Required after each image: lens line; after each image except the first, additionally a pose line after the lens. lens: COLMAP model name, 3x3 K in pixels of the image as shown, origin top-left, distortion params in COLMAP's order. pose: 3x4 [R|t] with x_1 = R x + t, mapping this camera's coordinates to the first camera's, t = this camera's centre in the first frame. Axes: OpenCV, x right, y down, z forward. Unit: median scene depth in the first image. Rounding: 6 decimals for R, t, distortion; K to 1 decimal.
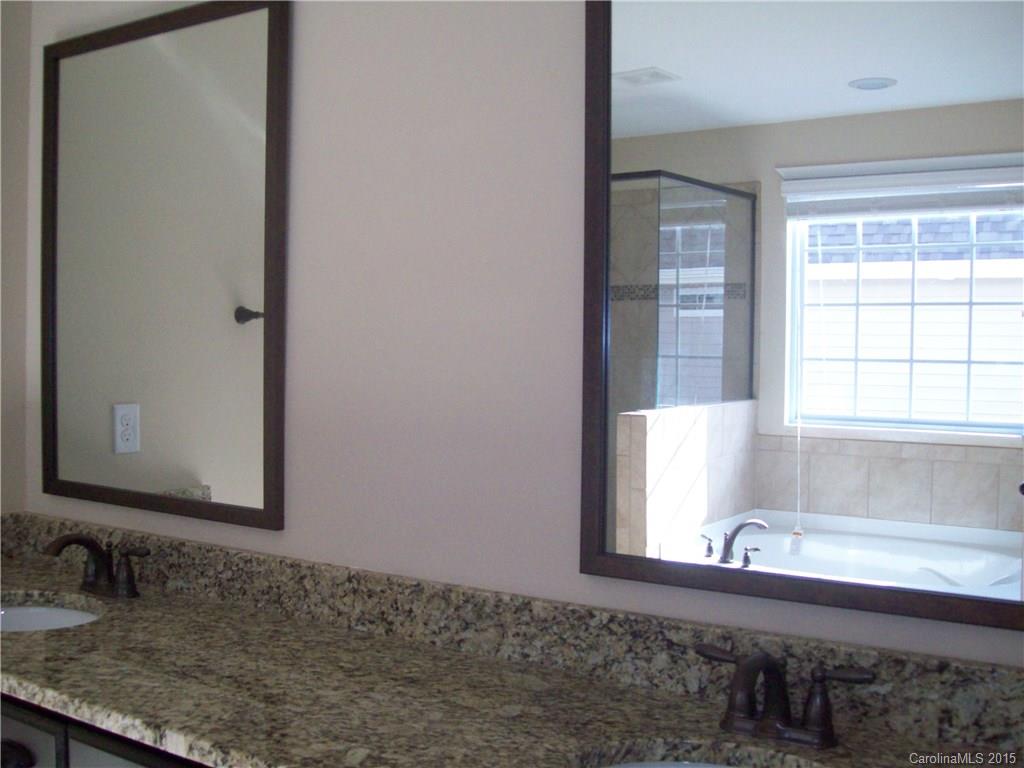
lens RADIAL K [[1090.0, 0, 518.8], [0, 1090.0, 385.5], [0, 0, 1]] dist [-0.171372, 0.113526]
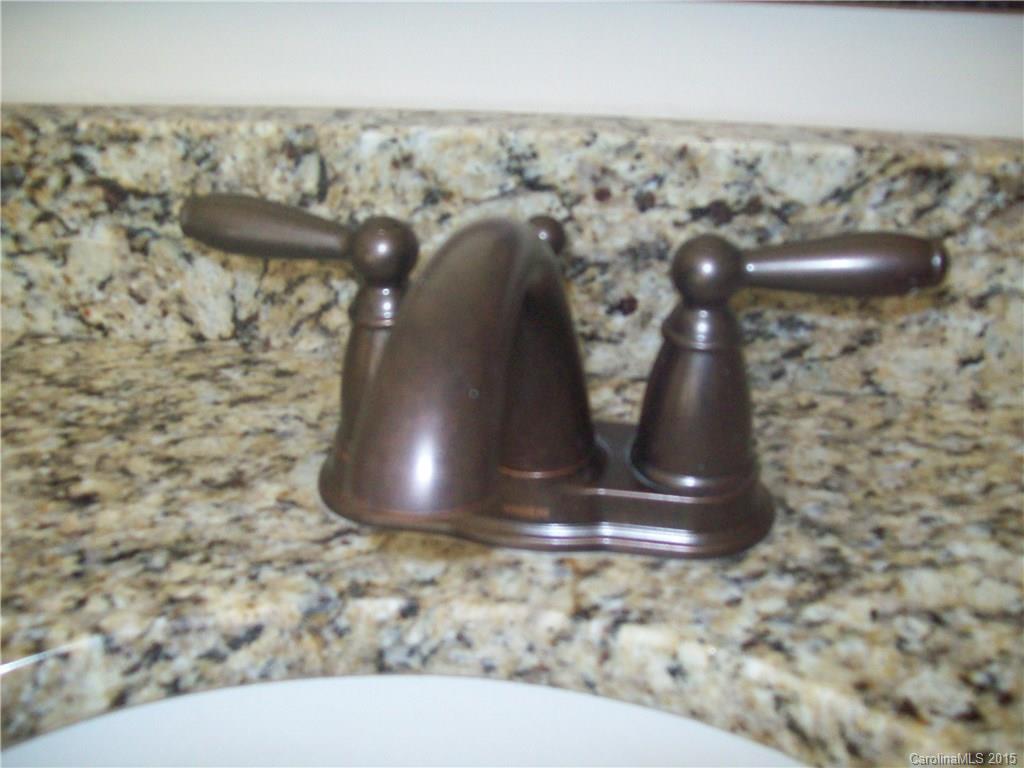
lens RADIAL K [[1090.0, 0, 518.8], [0, 1090.0, 385.5], [0, 0, 1]] dist [-0.171372, 0.113526]
pose [[0.920552, -0.212431, 0.327807, 0.144433], [0.037090, 0.882939, 0.468021, 0.163504], [-0.388856, -0.418680, 0.820670, 0.737159]]
